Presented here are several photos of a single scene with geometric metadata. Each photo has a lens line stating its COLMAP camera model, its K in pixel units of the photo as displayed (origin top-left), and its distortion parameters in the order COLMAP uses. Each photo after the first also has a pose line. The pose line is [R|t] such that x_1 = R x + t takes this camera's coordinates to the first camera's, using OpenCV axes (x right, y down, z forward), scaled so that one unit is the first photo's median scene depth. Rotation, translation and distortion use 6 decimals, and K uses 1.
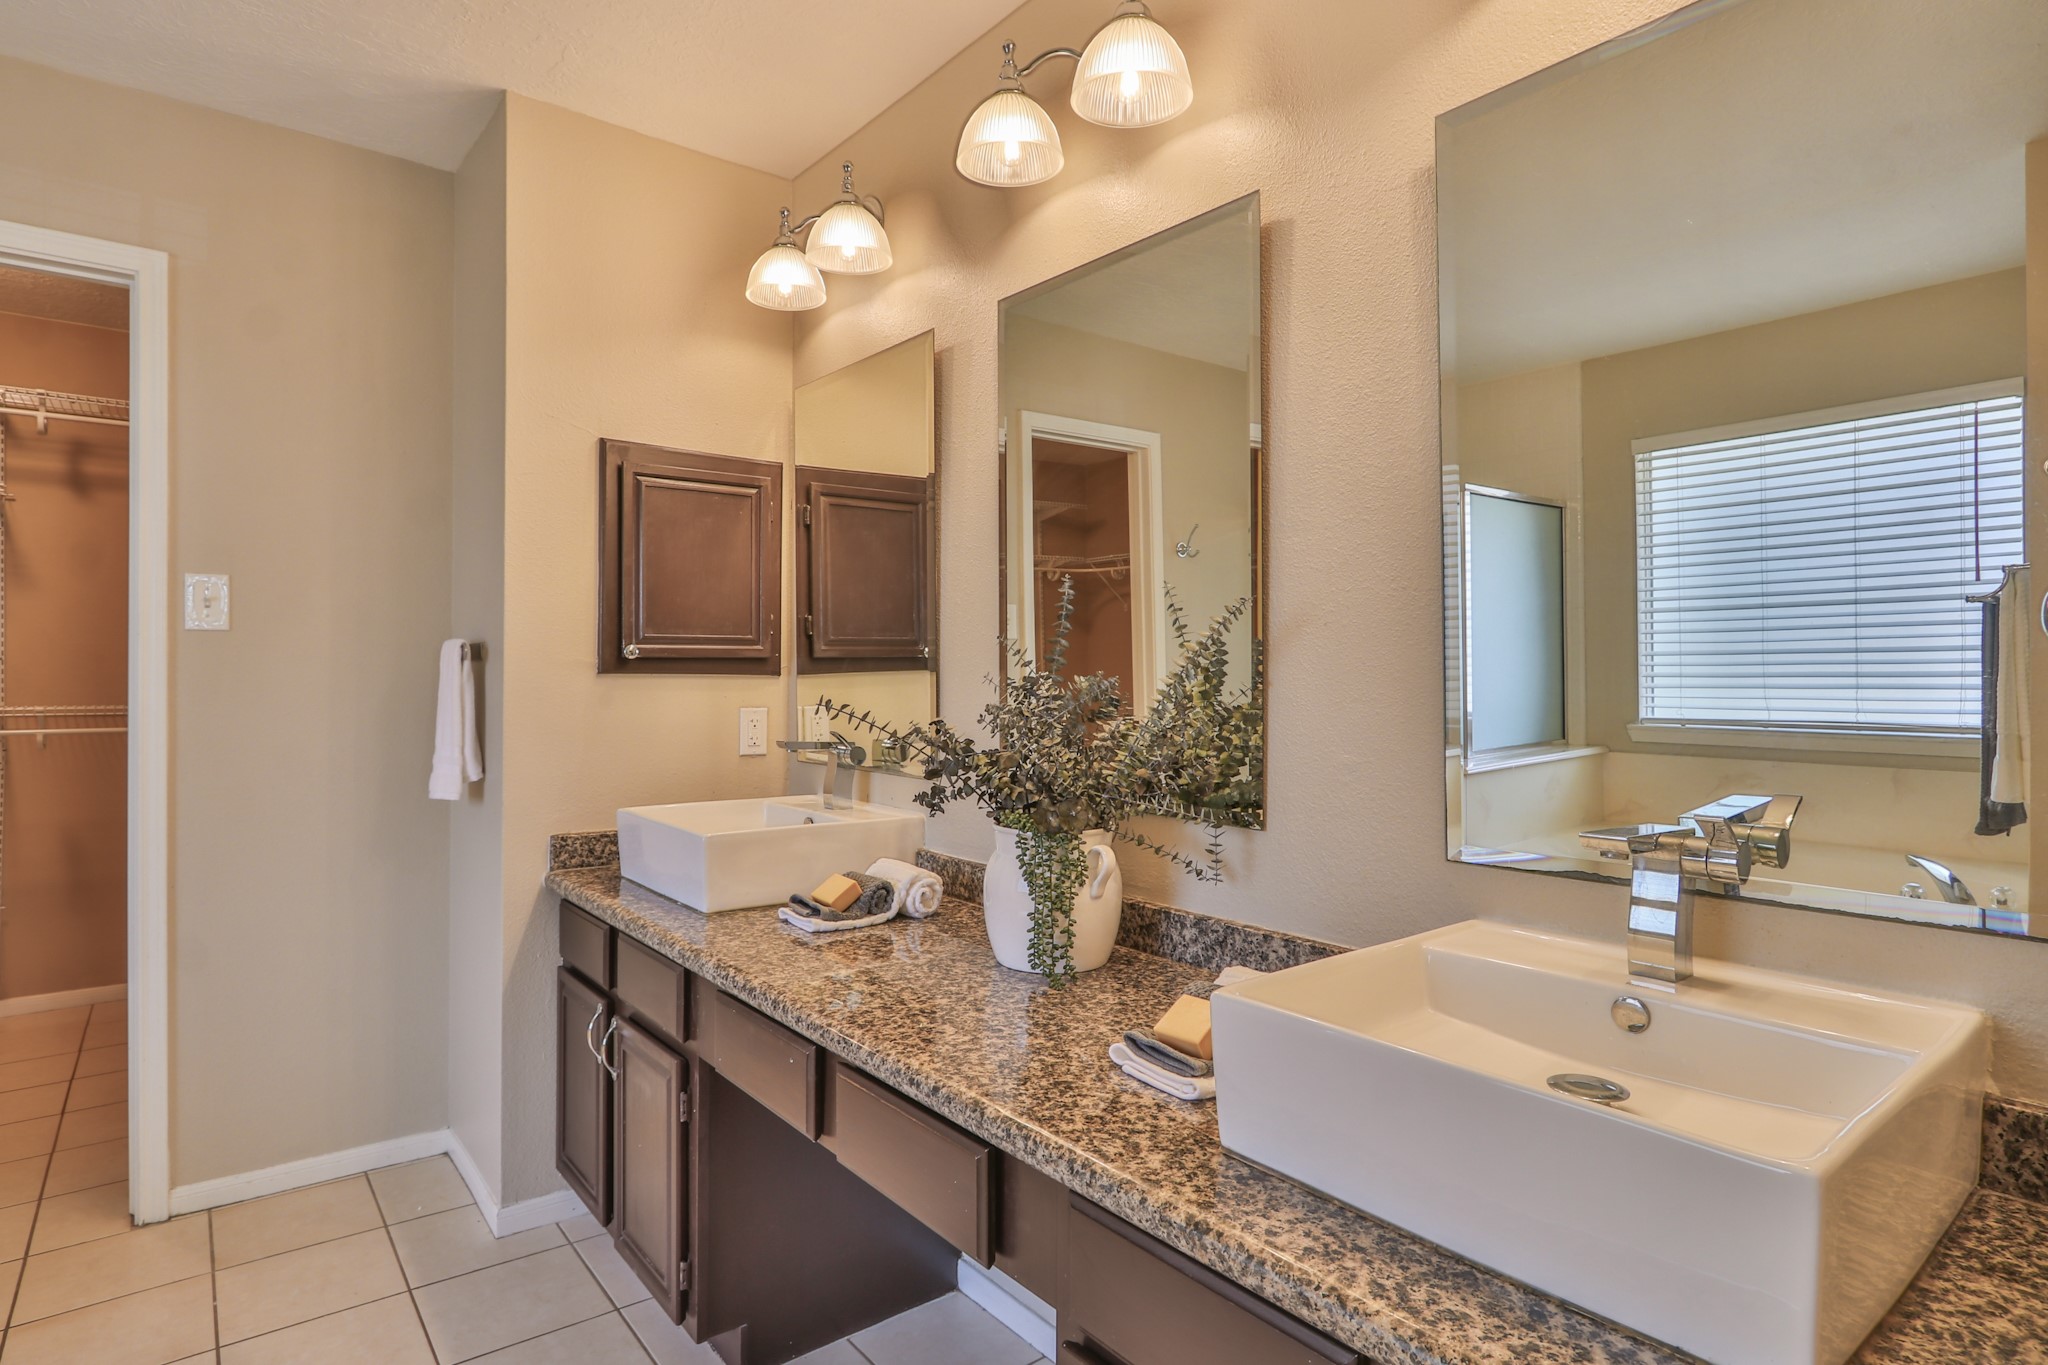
lens RADIAL K [[1068.9, 0, 1025.2], [0, 1068.9, 671.4], [0, 0, 1]] dist [-0.018085, 0.002641]
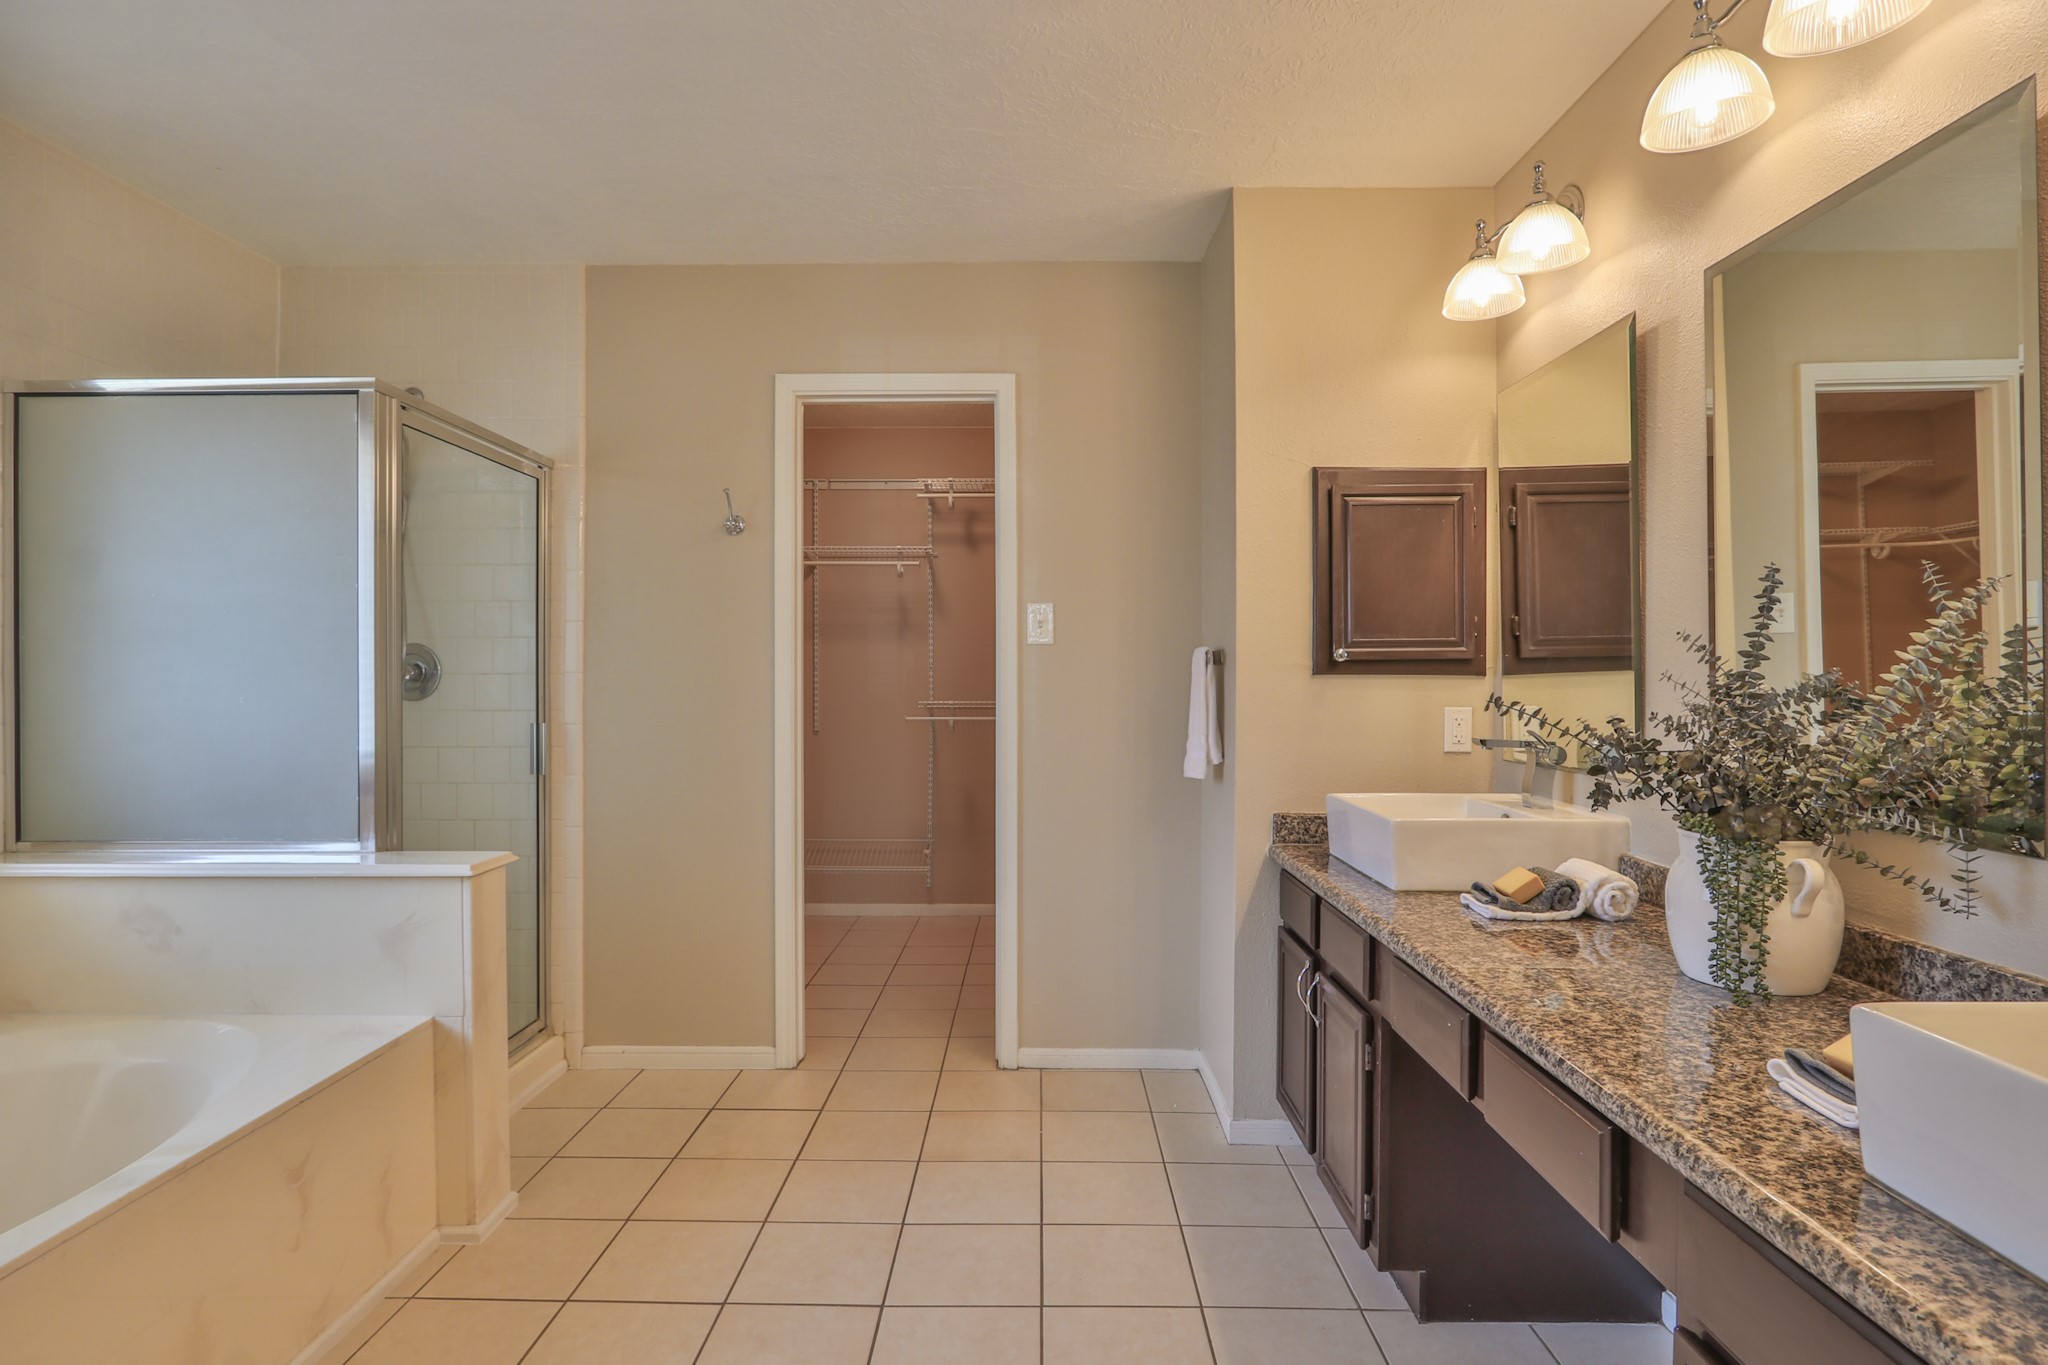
lens RADIAL K [[1068.9, 0, 1015.3], [0, 1068.9, 676.2], [0, 0, 1]] dist [-0.018085, 0.002641]
pose [[0.767167, -0.004842, -0.641429, 0.094594], [0.005066, 0.999986, -0.001490, 0.004104], [0.641427, -0.002107, 0.767181, -0.084227]]
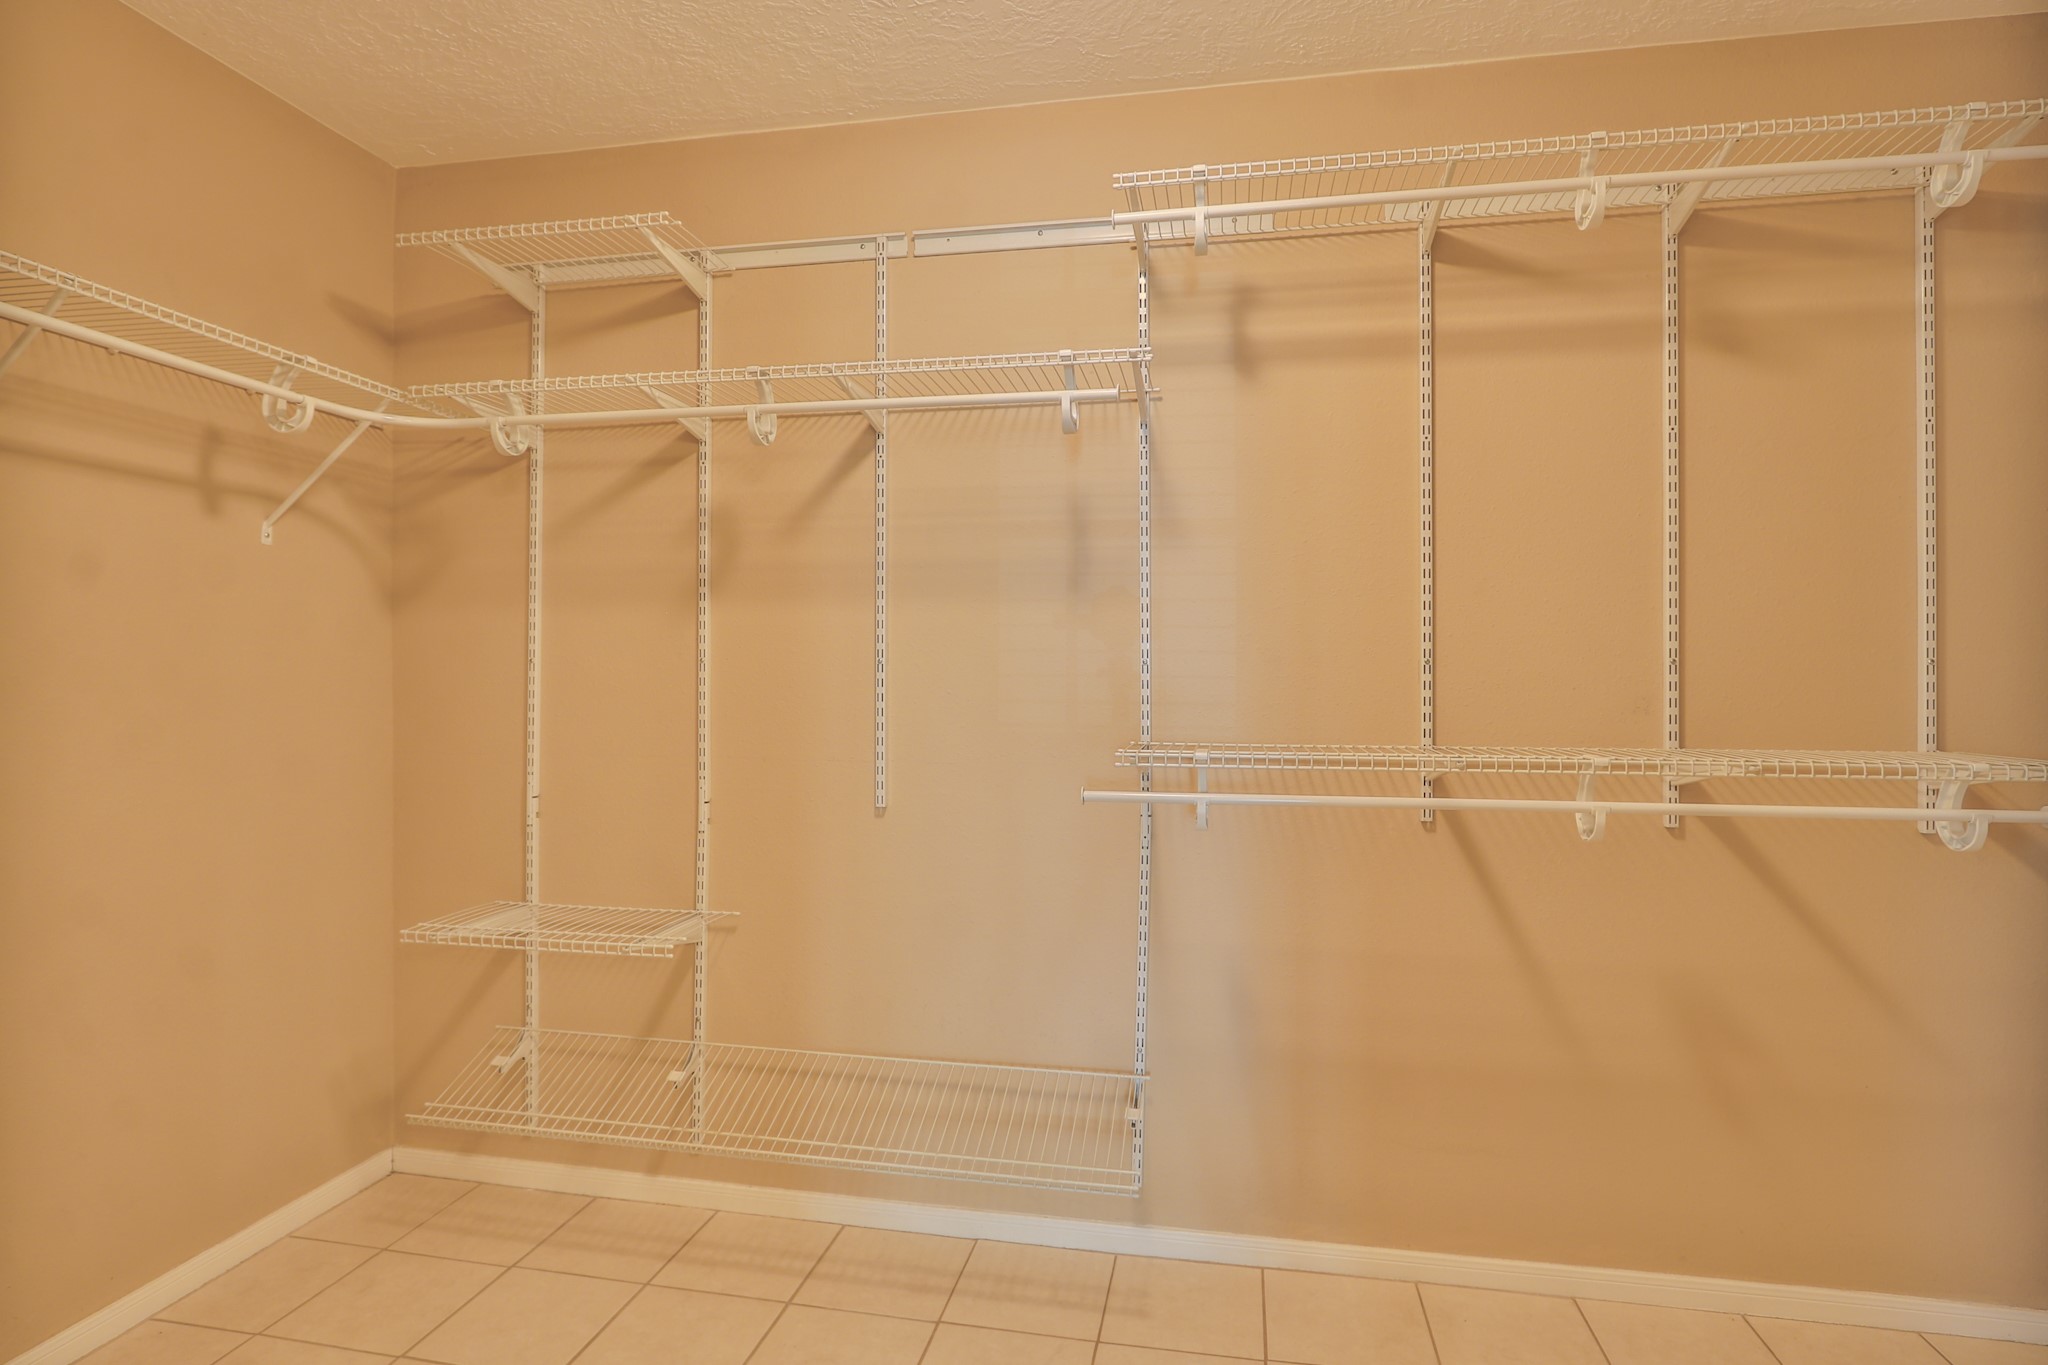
lens RADIAL K [[1068.9, 0, 1023.9], [0, 1068.9, 681.2], [0, 0, 1]] dist [-0.018085, 0.002641]
pose [[0.626276, -0.009366, -0.779545, -0.590050], [0.000736, 0.999934, -0.011422, 0.008142], [0.779601, 0.006580, 0.626242, 0.620520]]
